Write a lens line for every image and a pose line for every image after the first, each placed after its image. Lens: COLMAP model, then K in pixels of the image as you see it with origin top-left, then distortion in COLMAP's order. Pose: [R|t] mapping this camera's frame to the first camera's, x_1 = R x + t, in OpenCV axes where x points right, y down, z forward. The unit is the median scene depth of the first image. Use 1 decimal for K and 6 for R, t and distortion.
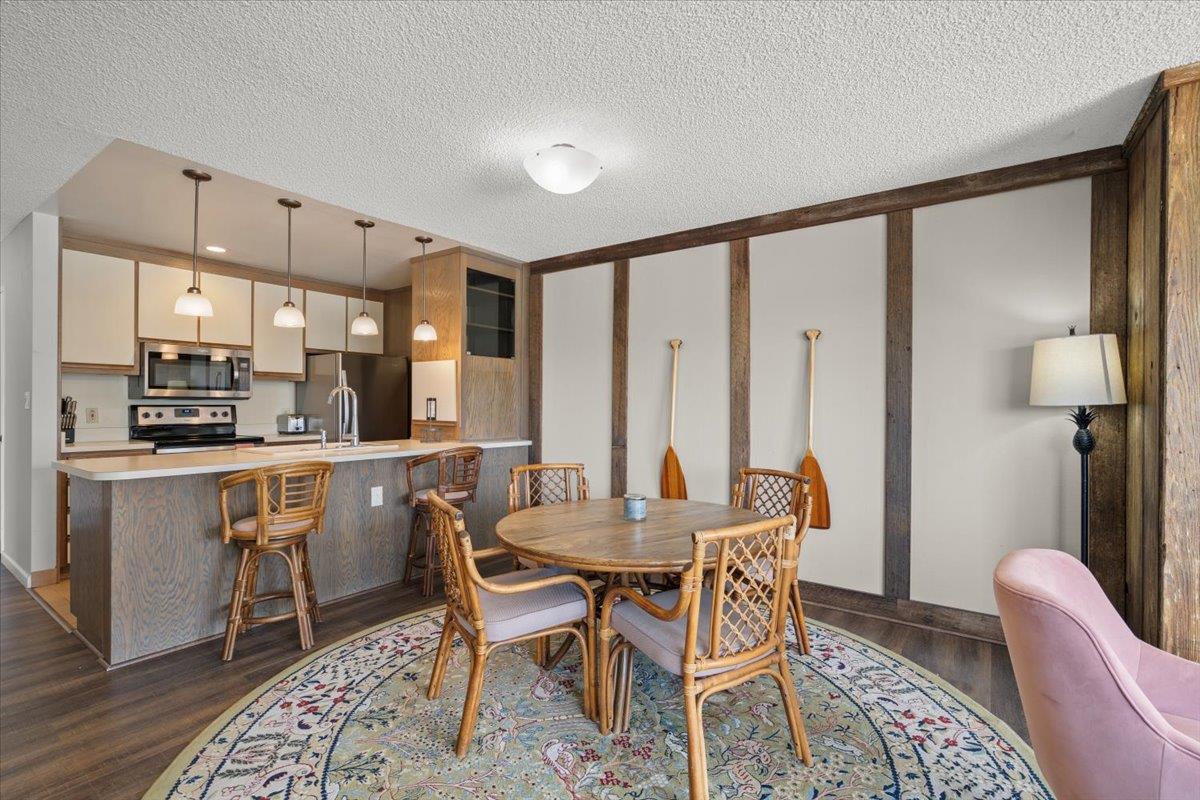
lens RADIAL K [[547.0, 0, 600.6], [0, 547.0, 406.7], [0, 0, 1]] dist [-0.002699, 0.000189]
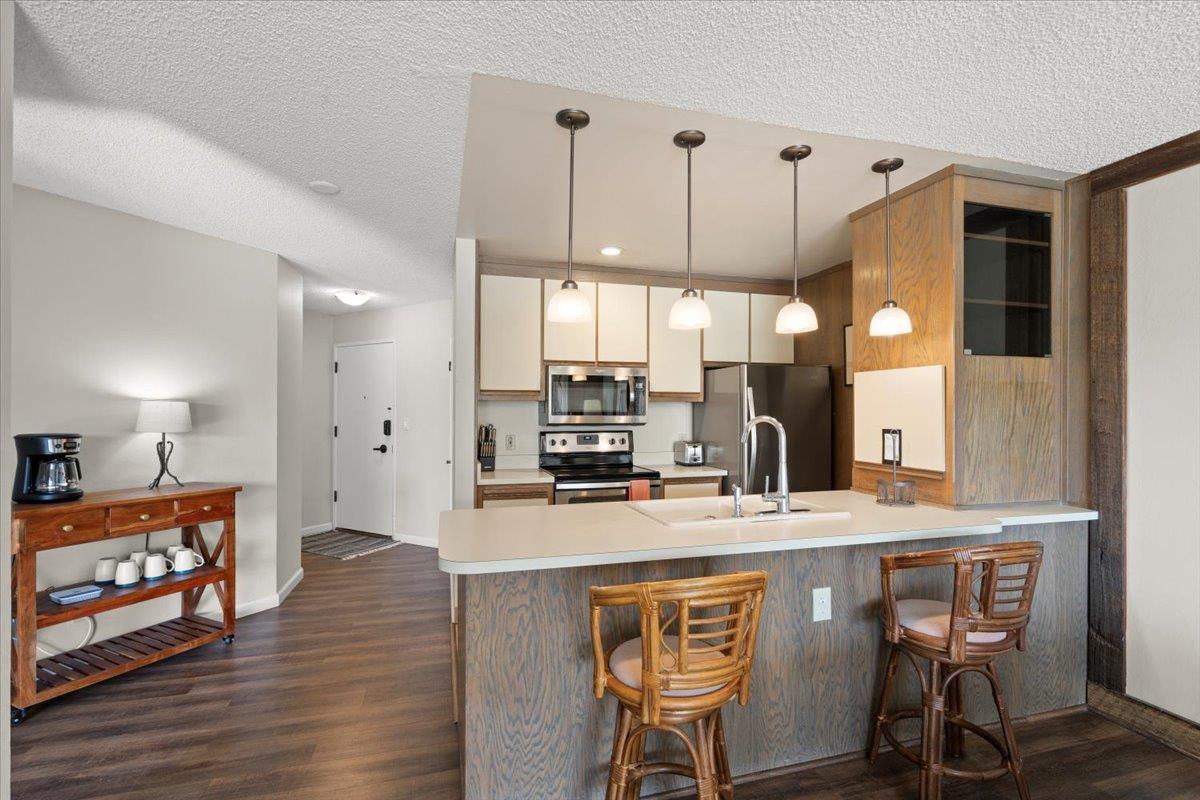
lens RADIAL K [[547.0, 0, 600.6], [0, 547.0, 406.7], [0, 0, 1]] dist [-0.002699, 0.000189]
pose [[0.785700, -0.009934, -0.618528, -0.222683], [0.000004, 0.999871, -0.016054, -0.037264], [0.618608, 0.012611, 0.785599, 0.375435]]
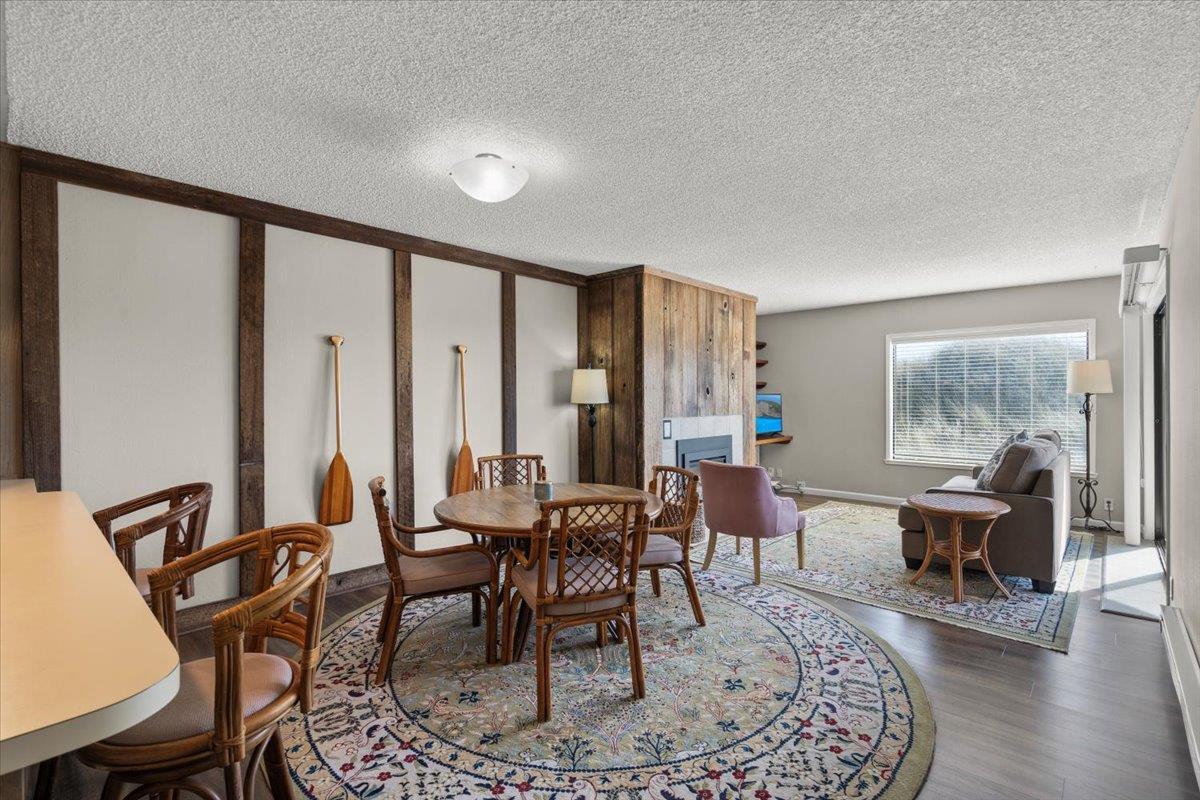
lens RADIAL K [[546.6, 0, 600.0], [0, 546.6, 400.0], [0, 0, 1]] dist [-0.002191, 0.000311]
pose [[0.131283, -0.008612, 0.991308, -0.743142], [0.009125, 0.999930, 0.007479, -0.018931], [-0.991303, 0.008064, 0.131352, 0.465827]]
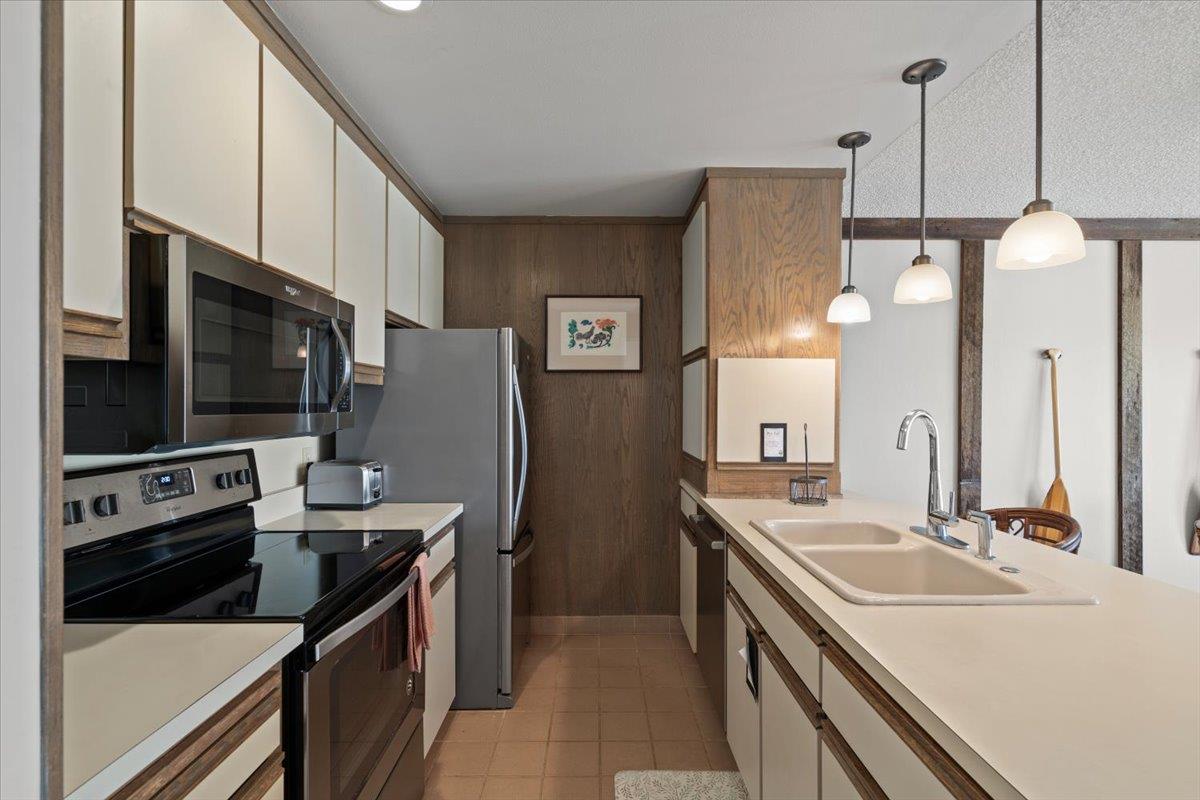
lens RADIAL K [[547.0, 0, 600.6], [0, 547.0, 406.7], [0, 0, 1]] dist [-0.002699, 0.000189]
pose [[0.810046, -0.005221, 0.586343, -0.939381], [0.004911, 0.999986, 0.002120, -0.041958], [-0.586346, 0.001162, 0.810060, 0.768931]]
